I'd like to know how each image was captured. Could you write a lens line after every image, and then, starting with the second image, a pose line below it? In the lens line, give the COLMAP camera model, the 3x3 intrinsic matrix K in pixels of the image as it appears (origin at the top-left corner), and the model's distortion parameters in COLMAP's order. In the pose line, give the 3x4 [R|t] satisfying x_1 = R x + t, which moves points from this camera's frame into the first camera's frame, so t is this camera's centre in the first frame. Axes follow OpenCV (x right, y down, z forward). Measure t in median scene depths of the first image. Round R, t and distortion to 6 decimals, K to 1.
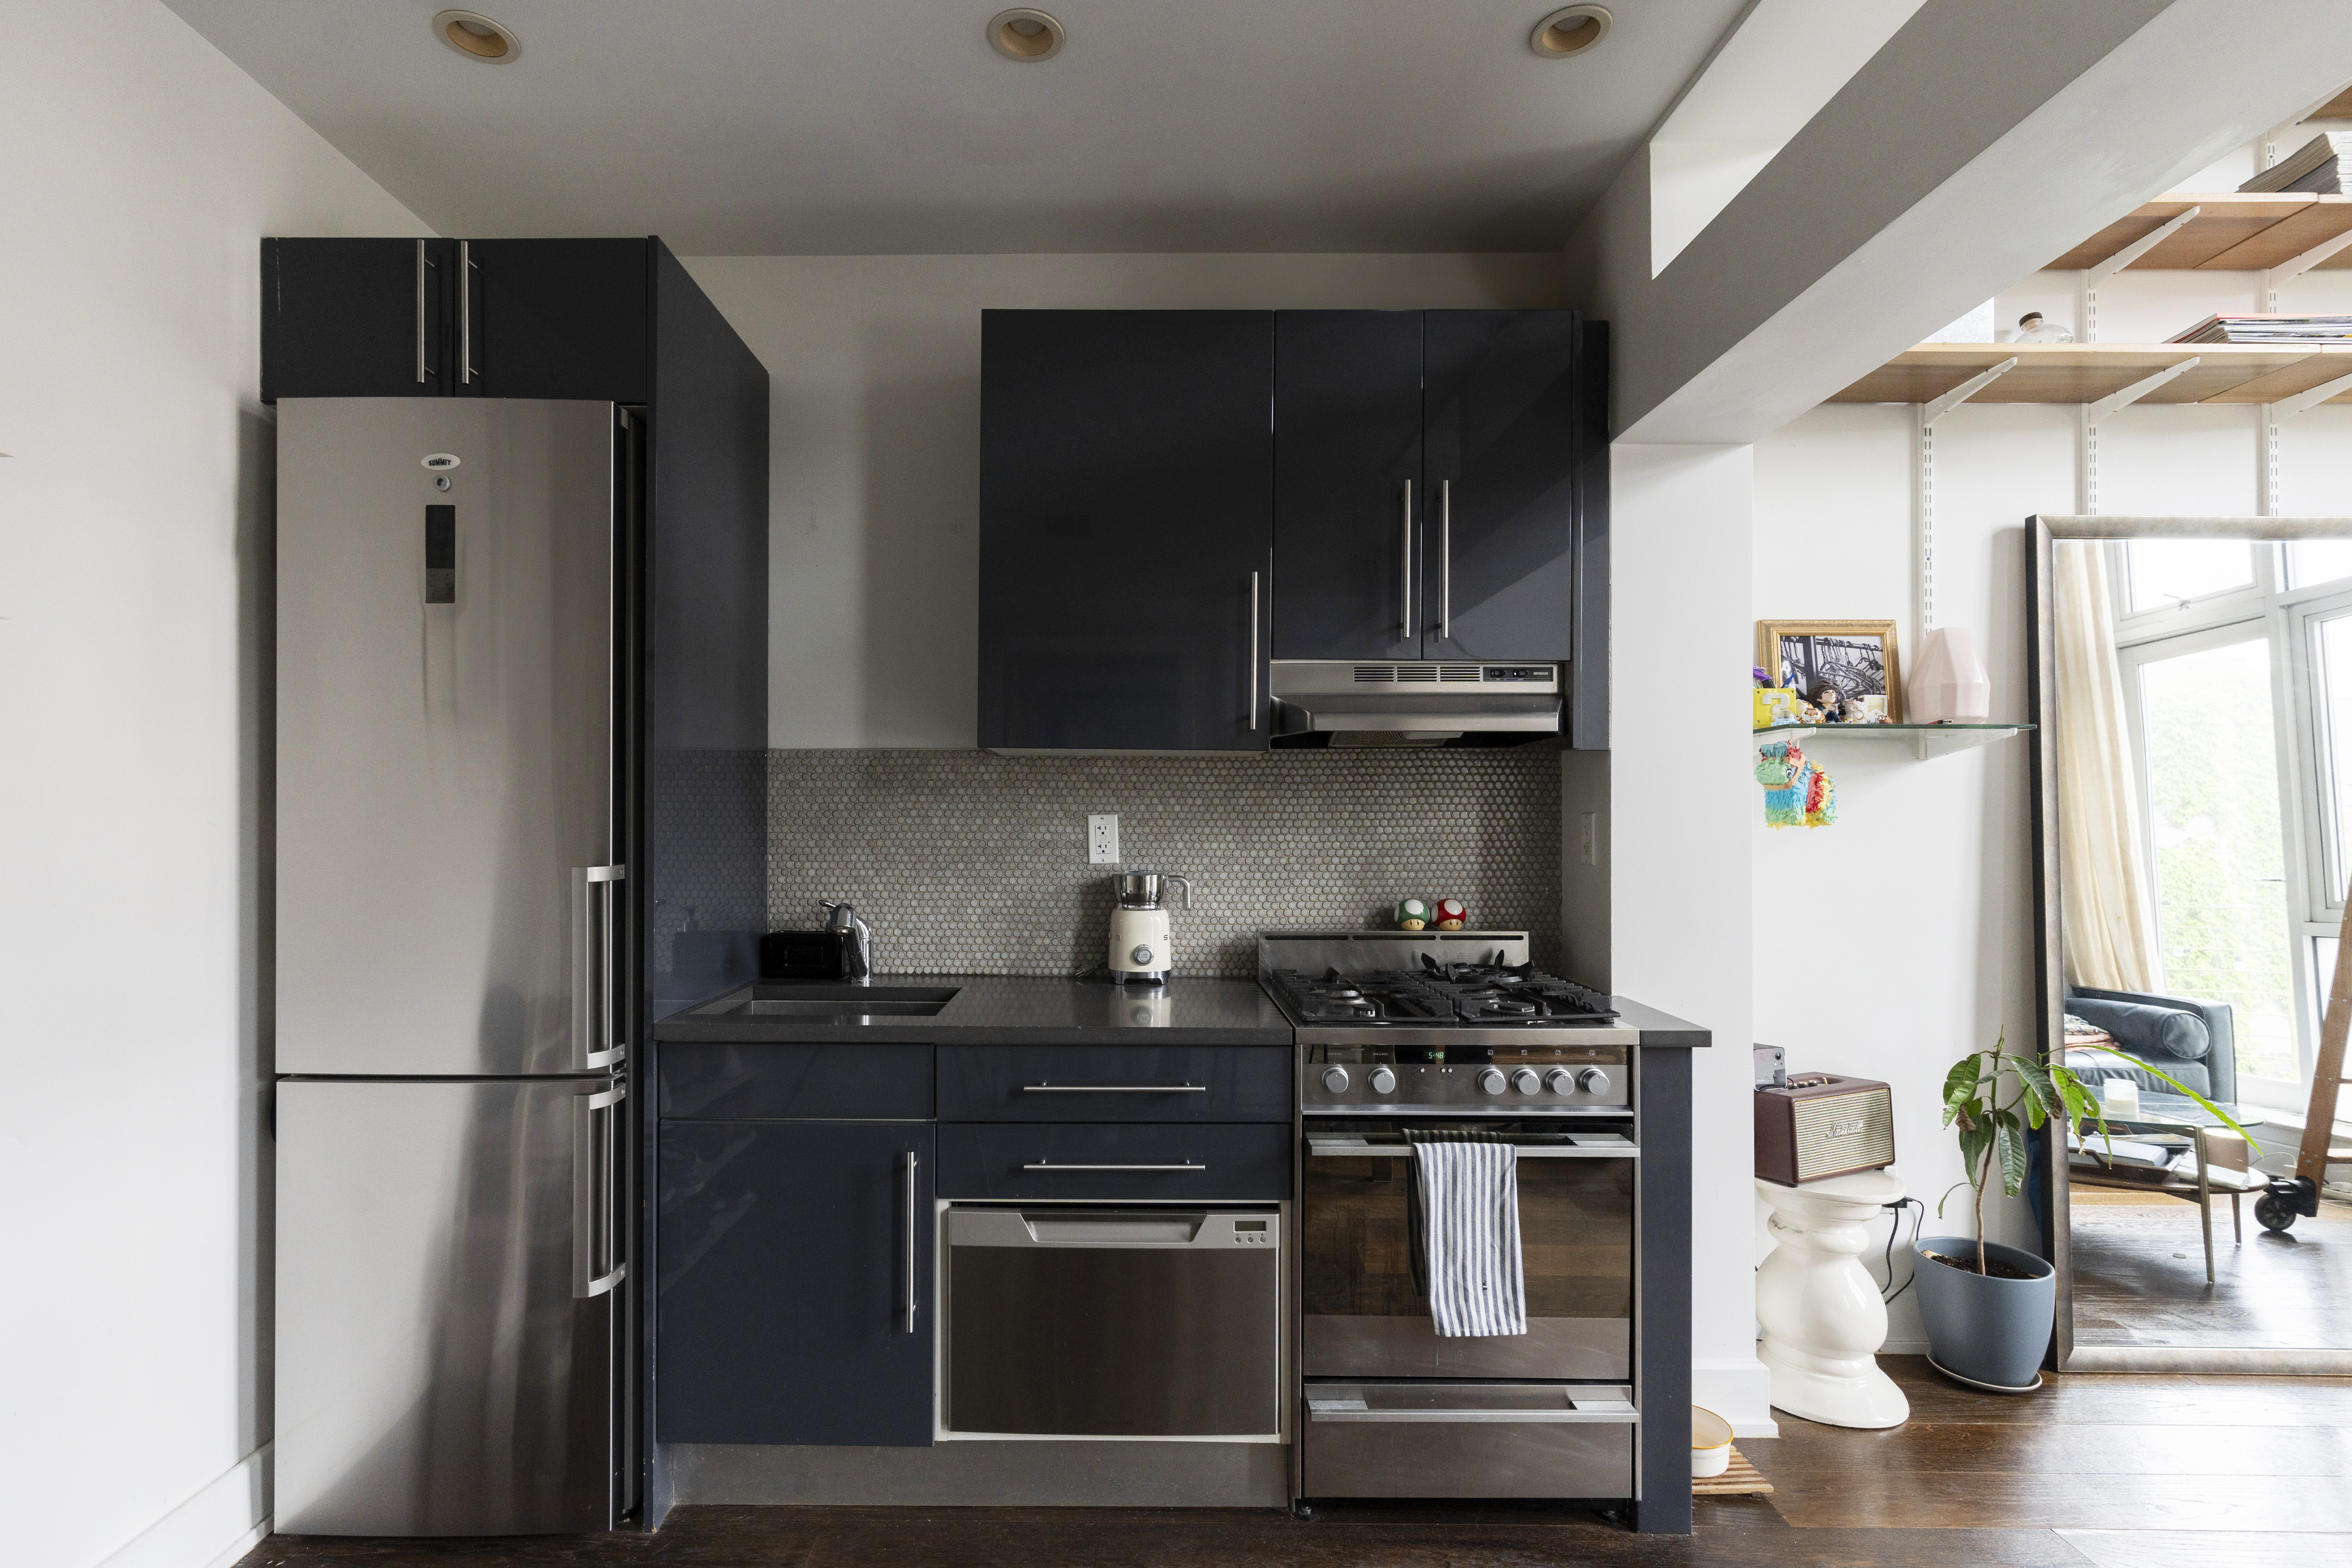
lens RADIAL K [[1129.0, 0, 1157.0], [0, 1129.0, 804.8], [0, 0, 1]] dist [-0.000539, -0.000203]
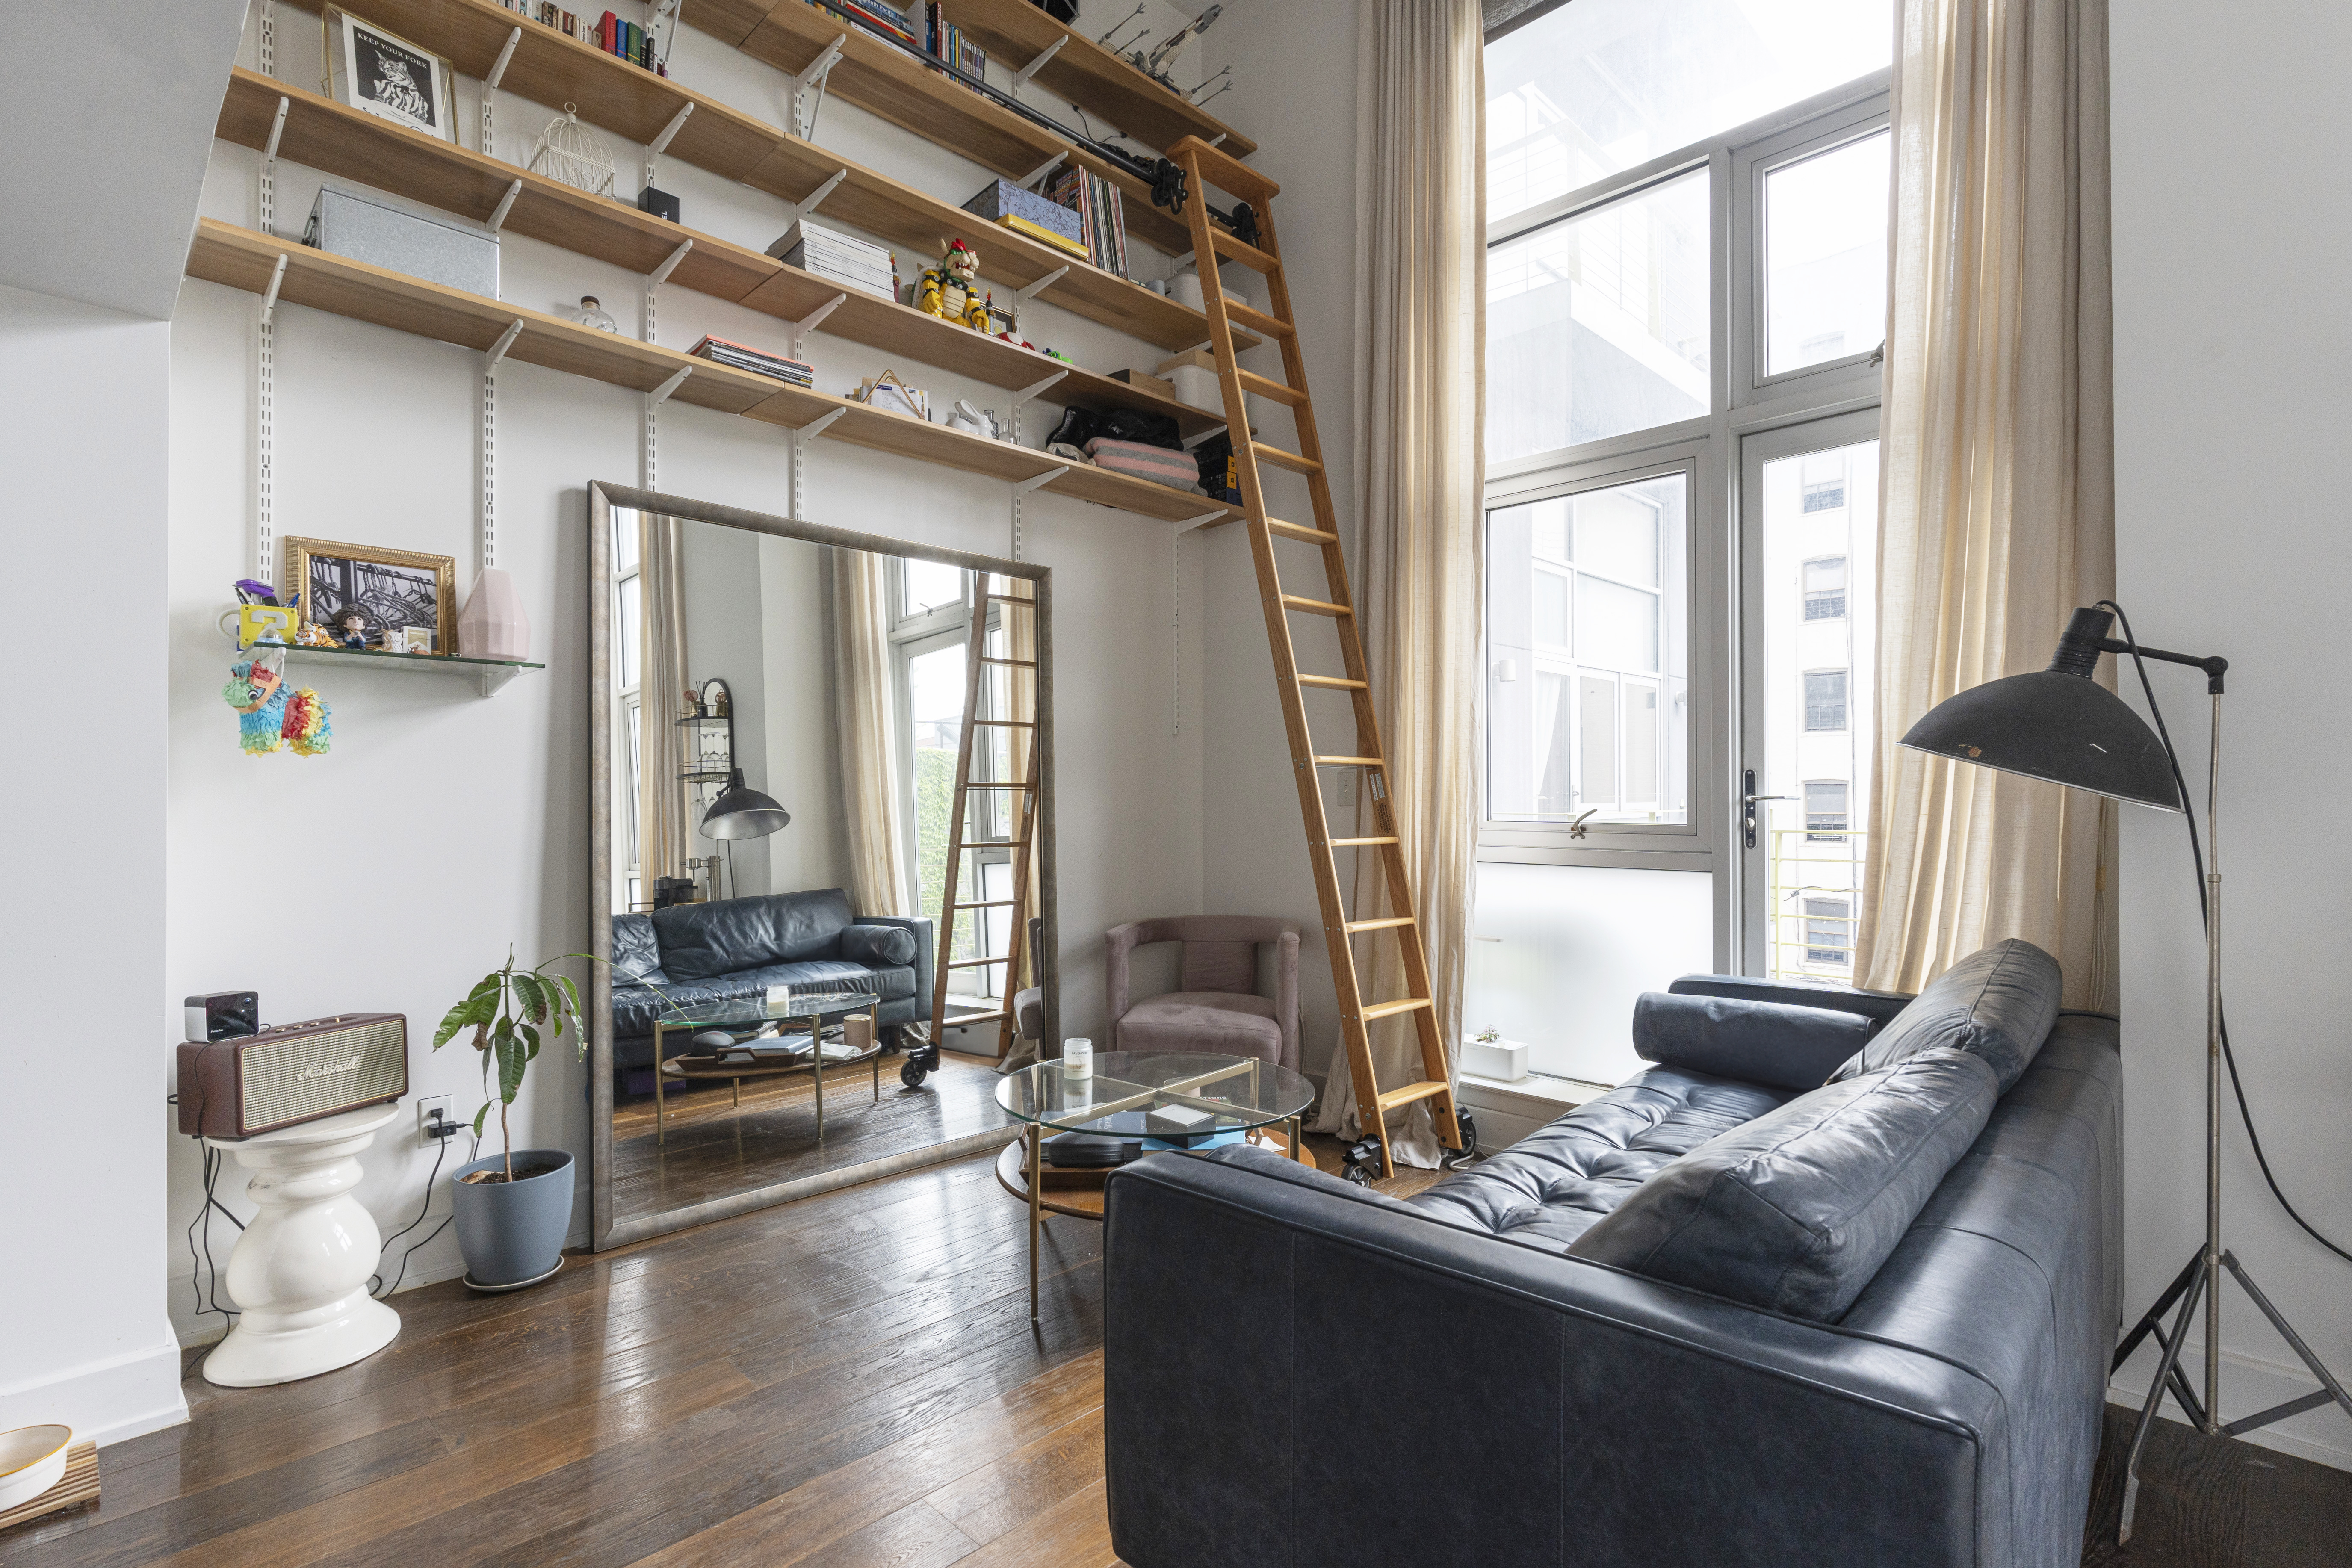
lens RADIAL K [[1129.0, 0, 1161.8], [0, 1129.0, 781.7], [0, 0, 1]] dist [-0.000539, -0.000203]
pose [[0.679339, 0.002169, 0.733822, 0.344391], [-0.001782, 0.999998, -0.001305, 0.038748], [-0.733823, -0.000421, 0.679341, -0.159174]]
